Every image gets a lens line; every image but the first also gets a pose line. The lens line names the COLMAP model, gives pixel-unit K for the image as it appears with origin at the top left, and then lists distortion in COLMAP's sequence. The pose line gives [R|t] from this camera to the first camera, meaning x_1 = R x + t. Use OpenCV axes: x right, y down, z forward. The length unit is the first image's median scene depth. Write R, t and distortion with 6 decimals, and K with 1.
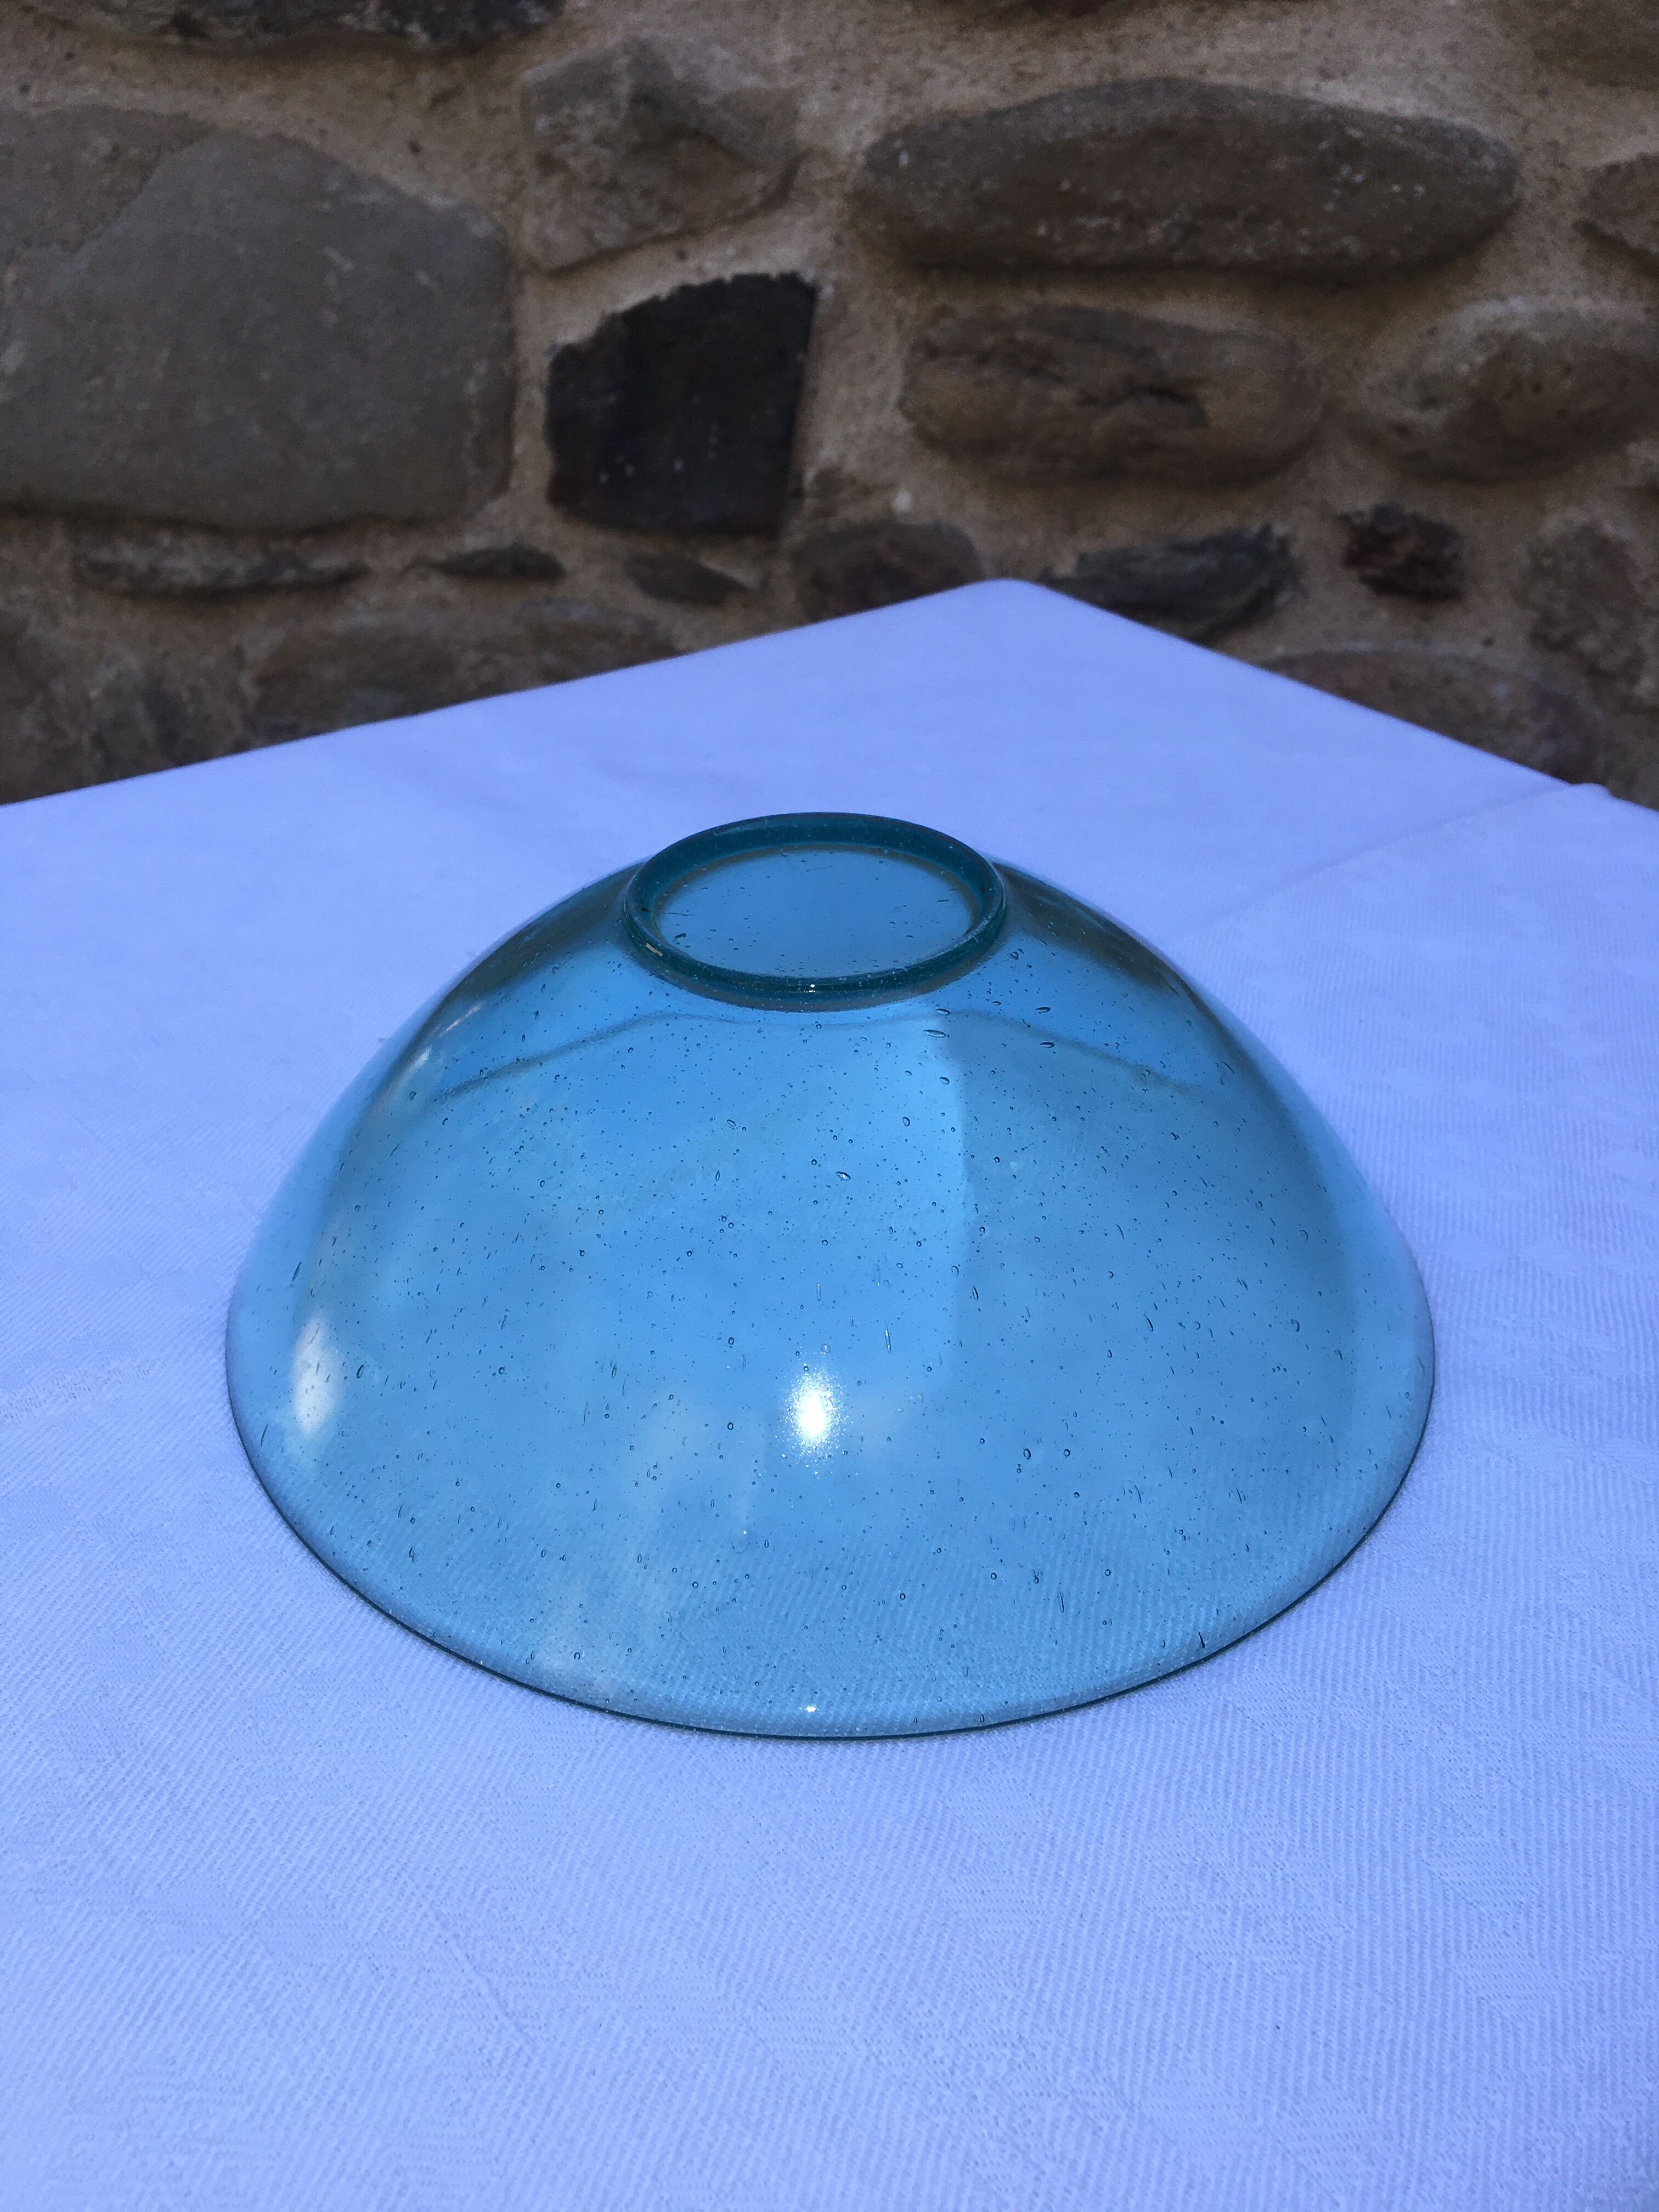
lens RADIAL K [[1898.9, 0, 834.5], [0, 1898.9, 1107.7], [0, 0, 1]] dist [0.052204, -0.094630]
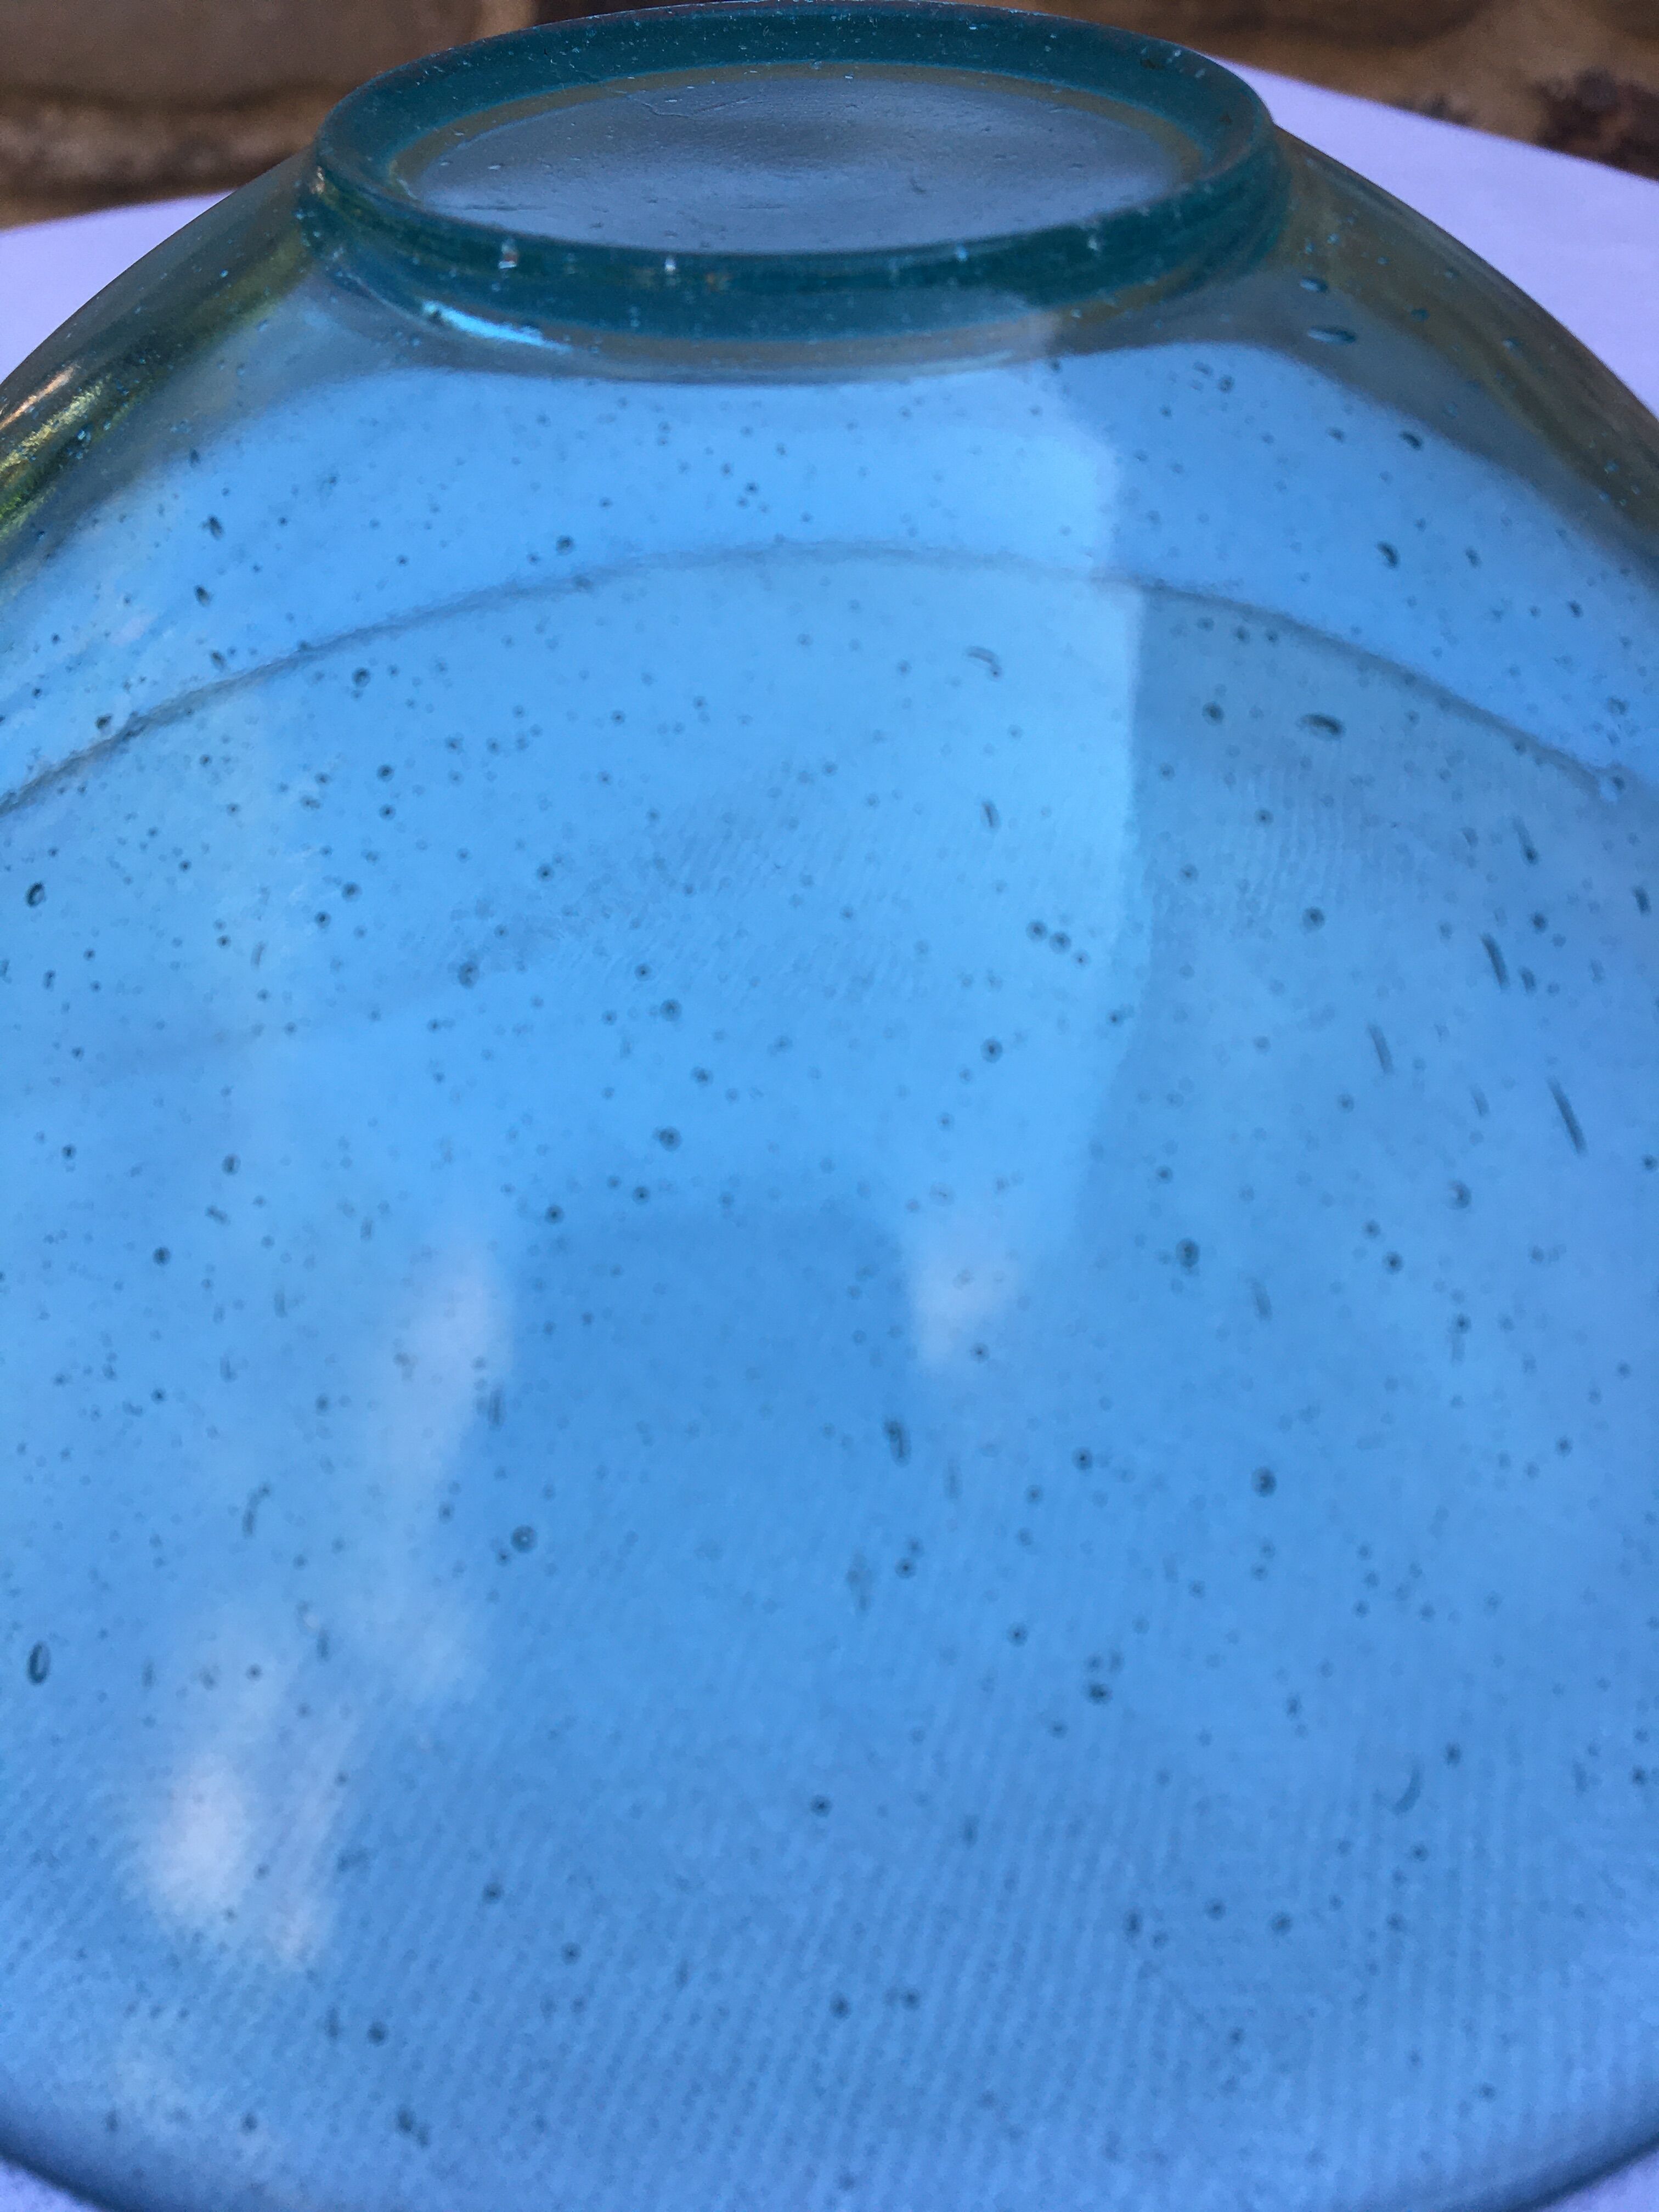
lens RADIAL K [[1884.3, 0, 833.8], [0, 1884.3, 1107.5], [0, 0, 1]] dist [0.063693, -0.113190]
pose [[0.999526, 0.011127, -0.028715, 0.004765], [-0.007189, 0.990988, 0.133761, 0.004850], [0.029945, -0.133491, 0.990597, 0.184982]]
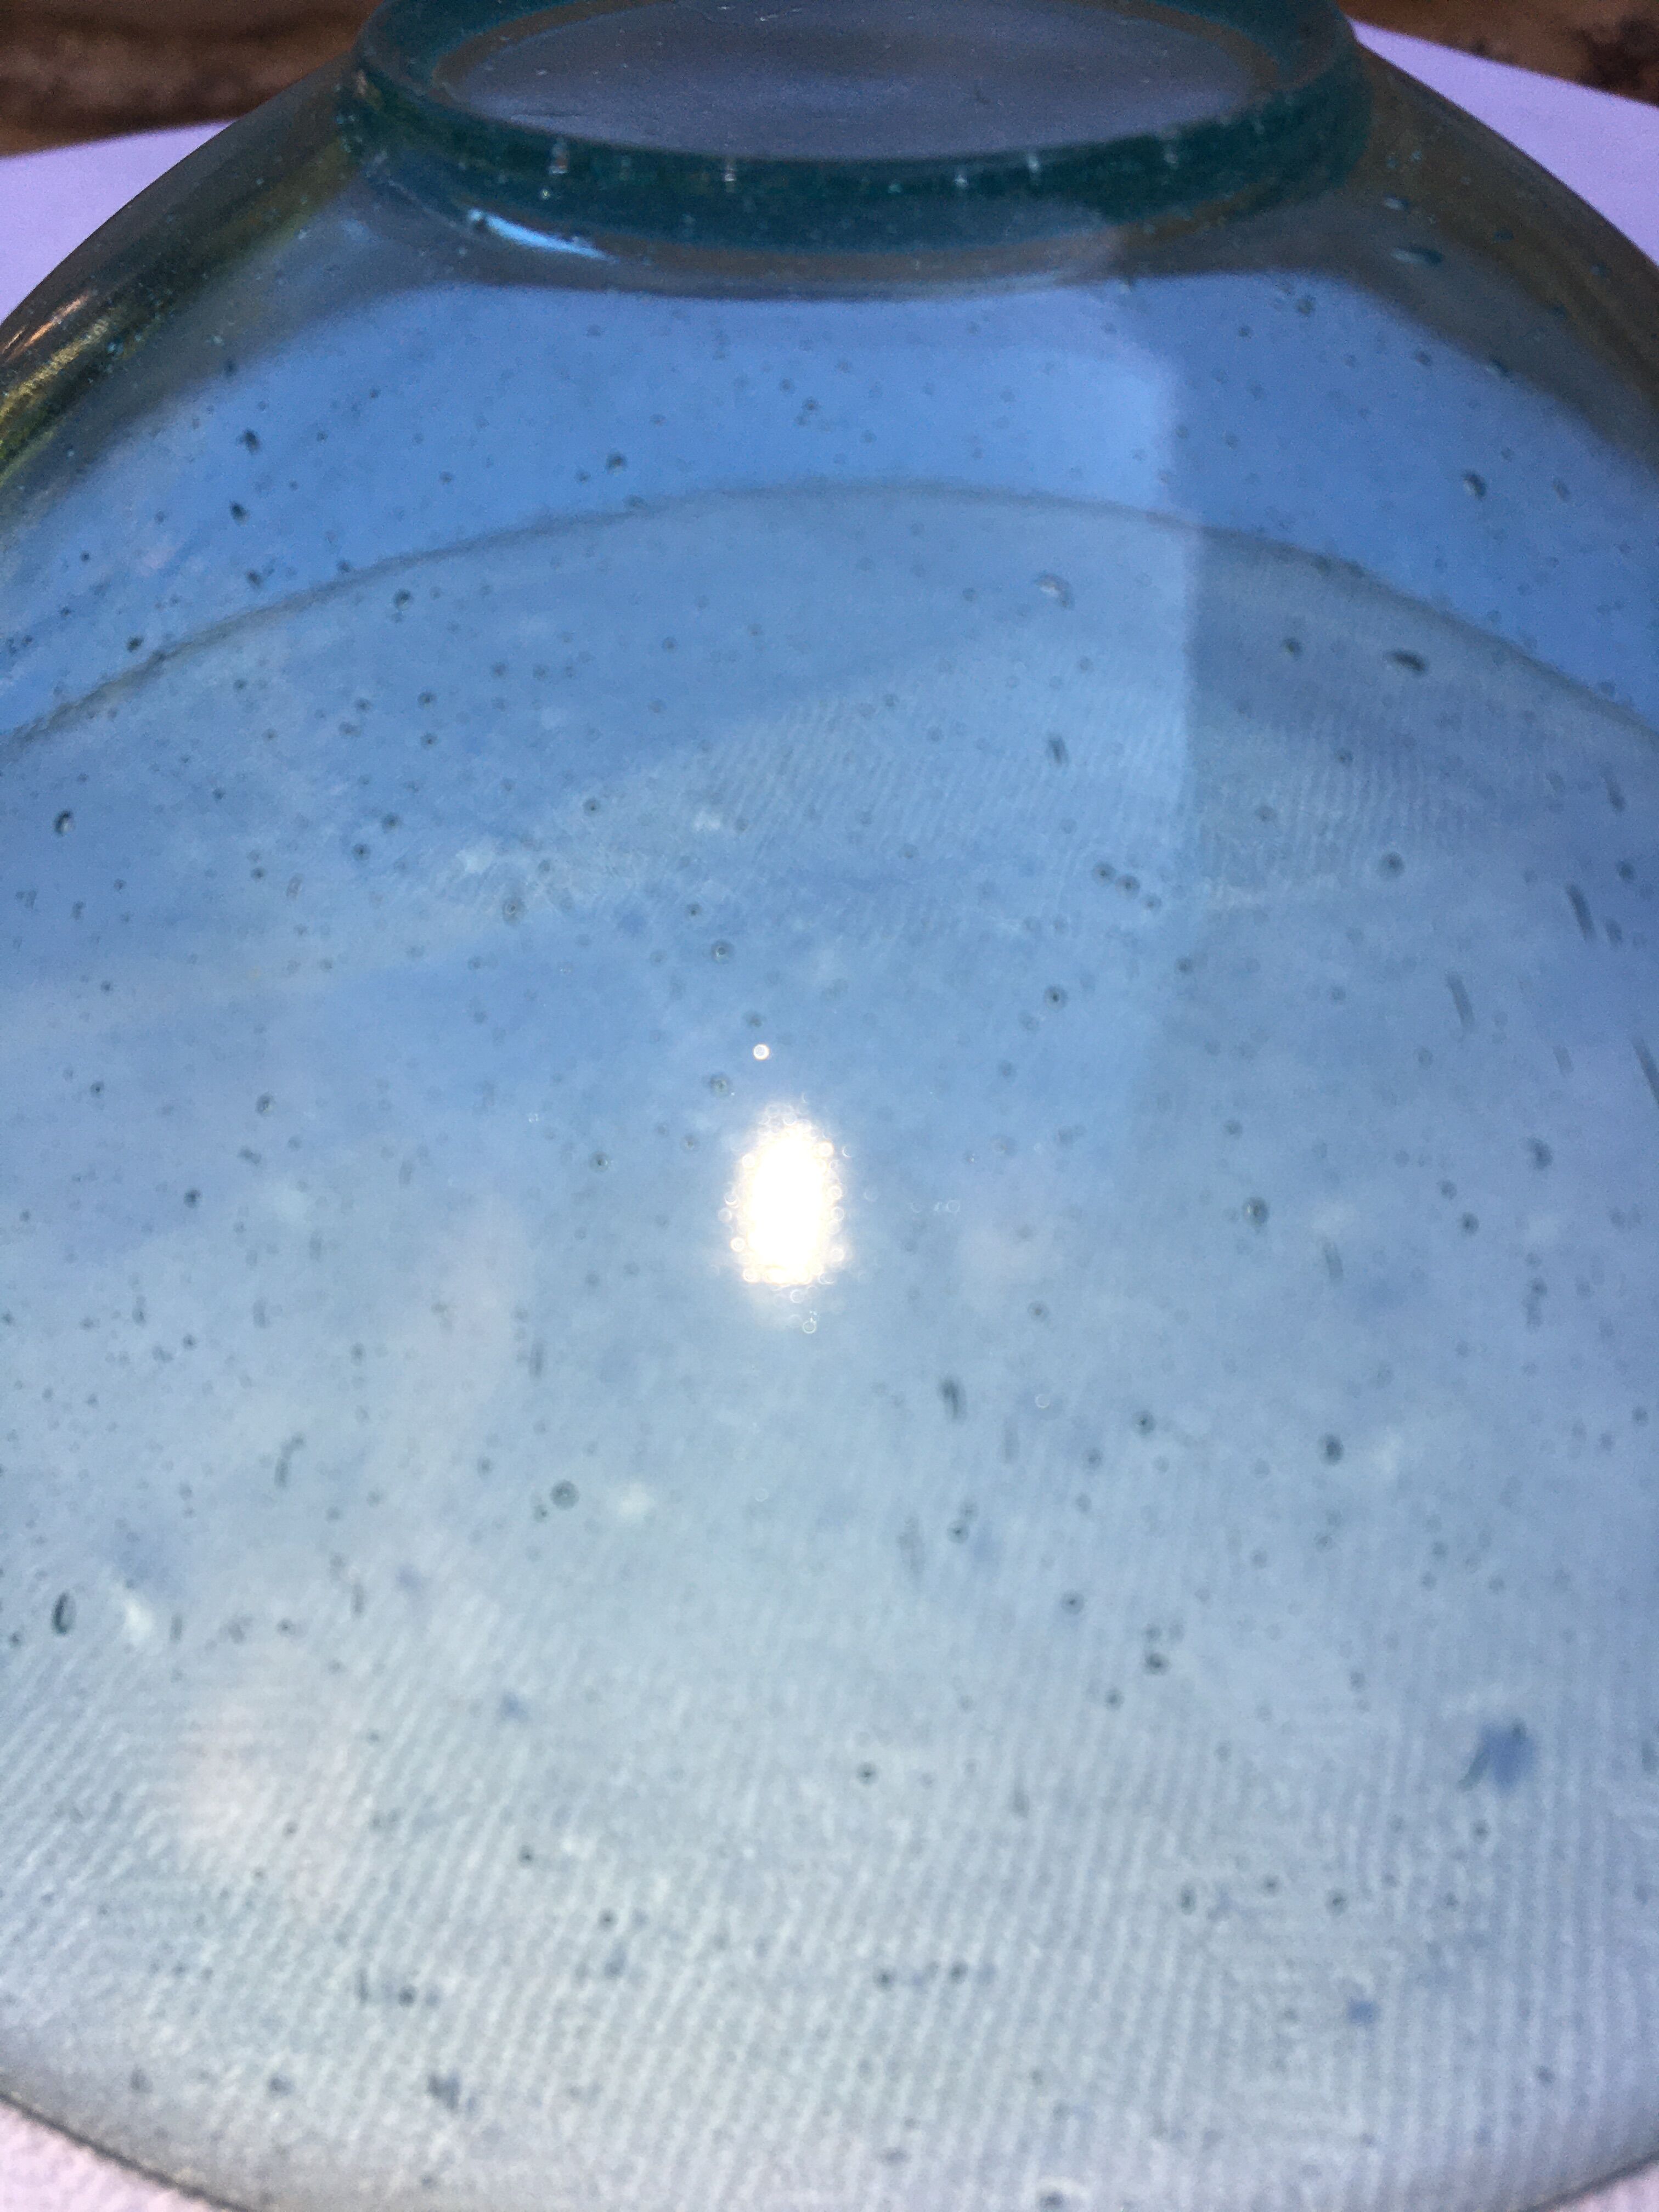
lens RADIAL K [[1898.9, 0, 834.5], [0, 1898.9, 1107.7], [0, 0, 1]] dist [0.052204, -0.094630]
pose [[0.999021, 0.026194, -0.035644, 0.002738], [-0.020342, 0.987608, 0.155618, 0.005827], [0.039278, -0.154741, 0.987174, 0.187706]]
